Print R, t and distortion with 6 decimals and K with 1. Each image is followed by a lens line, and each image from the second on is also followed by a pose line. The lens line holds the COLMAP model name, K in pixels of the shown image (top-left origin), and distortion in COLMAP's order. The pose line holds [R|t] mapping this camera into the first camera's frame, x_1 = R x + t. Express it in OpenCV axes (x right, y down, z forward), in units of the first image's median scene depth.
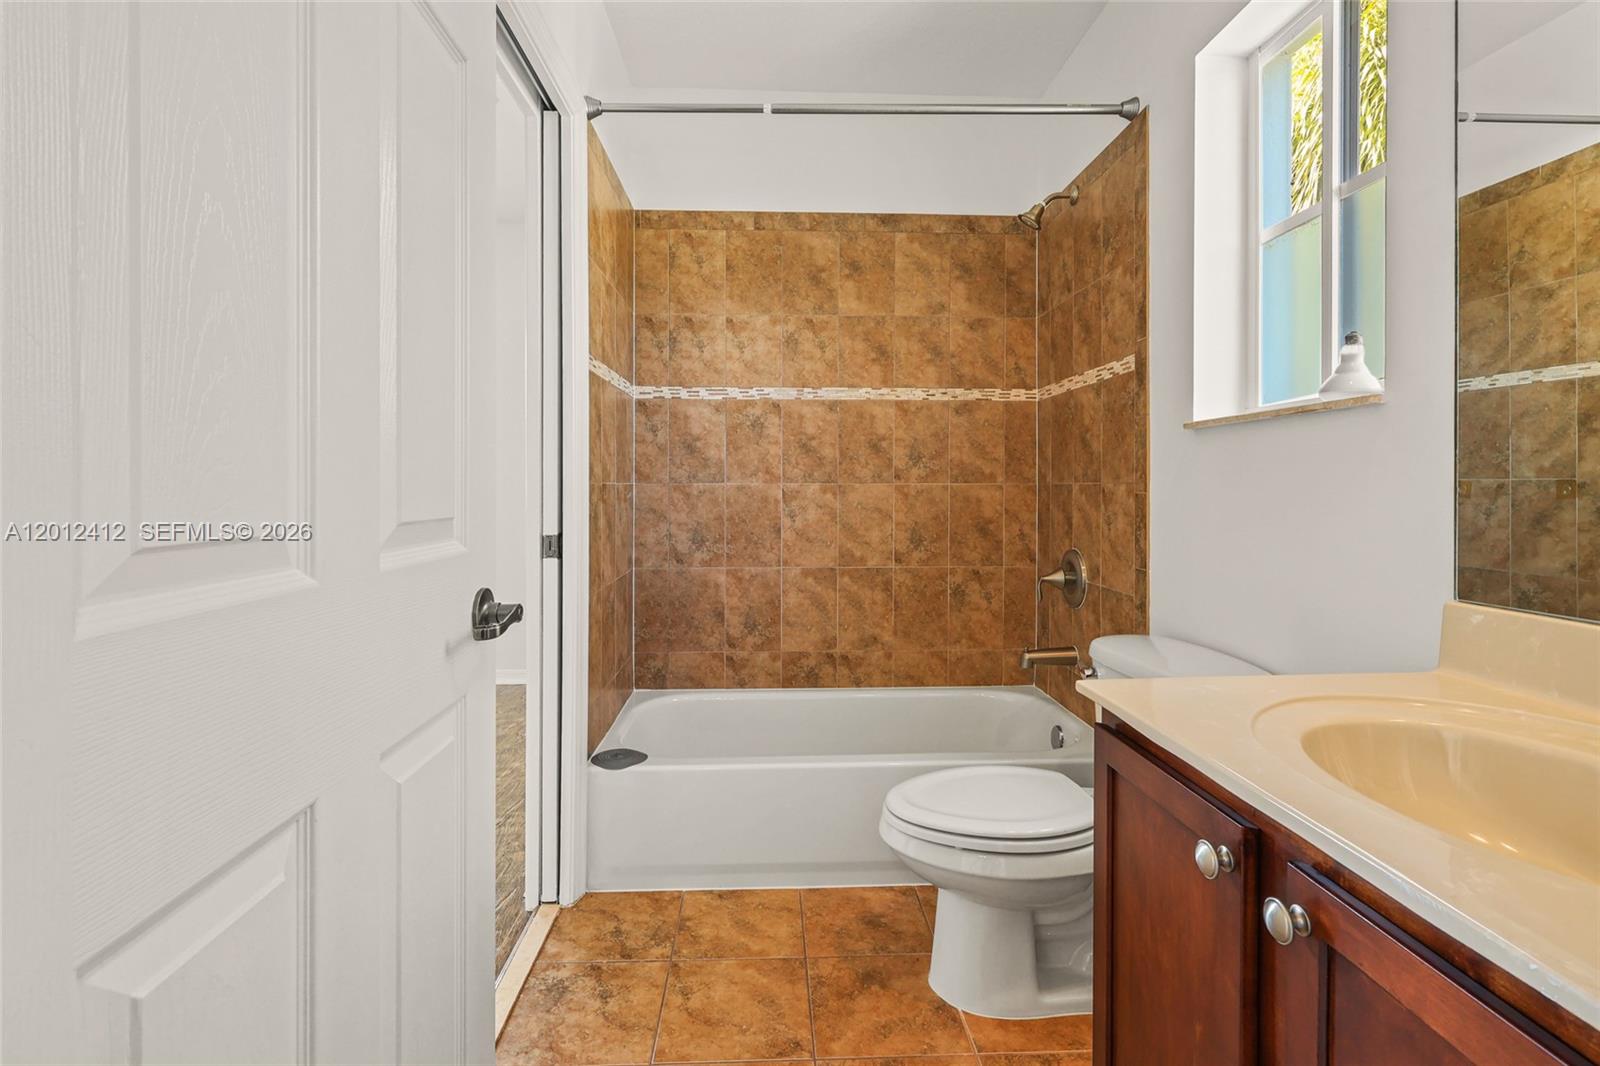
lens RADIAL K [[757.2, 0, 790.4], [0, 757.2, 483.5], [0, 0, 1]] dist [0.000182, 0.001094]
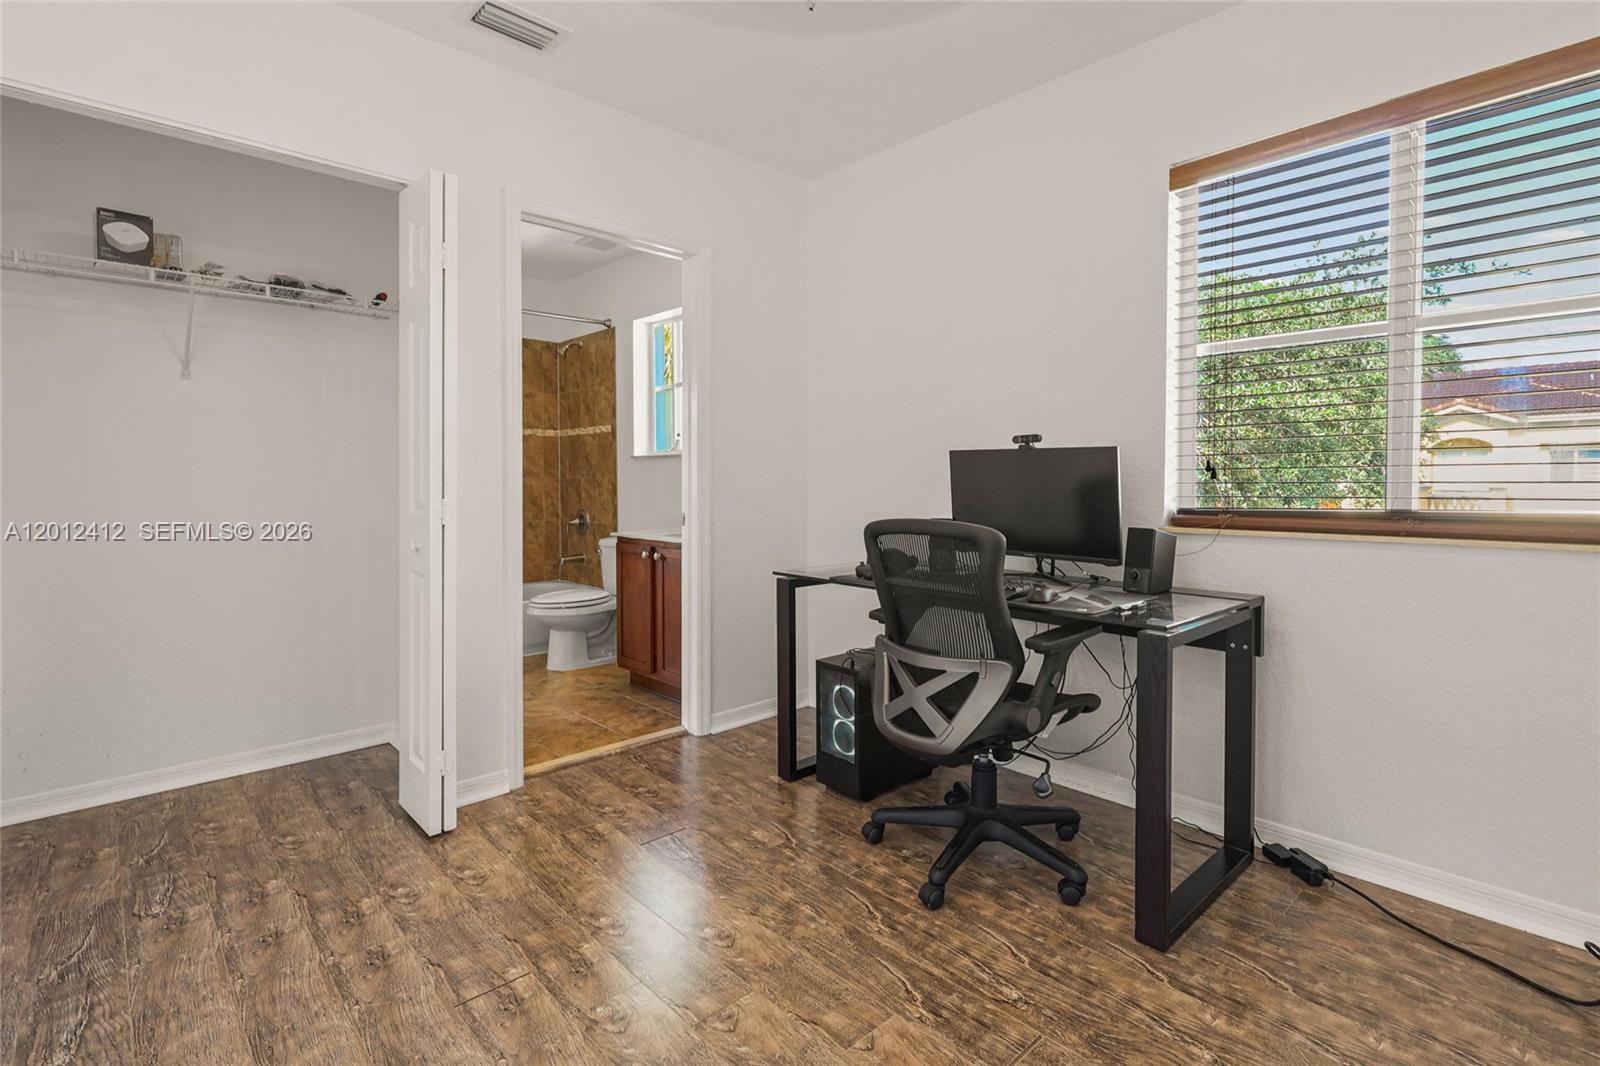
lens RADIAL K [[757.2, 0, 797.2], [0, 757.2, 529.6], [0, 0, 1]] dist [0.000182, 0.001094]
pose [[0.746731, -0.047361, 0.663438, -0.617731], [-0.001871, 0.997308, 0.073301, -0.012820], [-0.665123, -0.055977, 0.744632, -1.042718]]
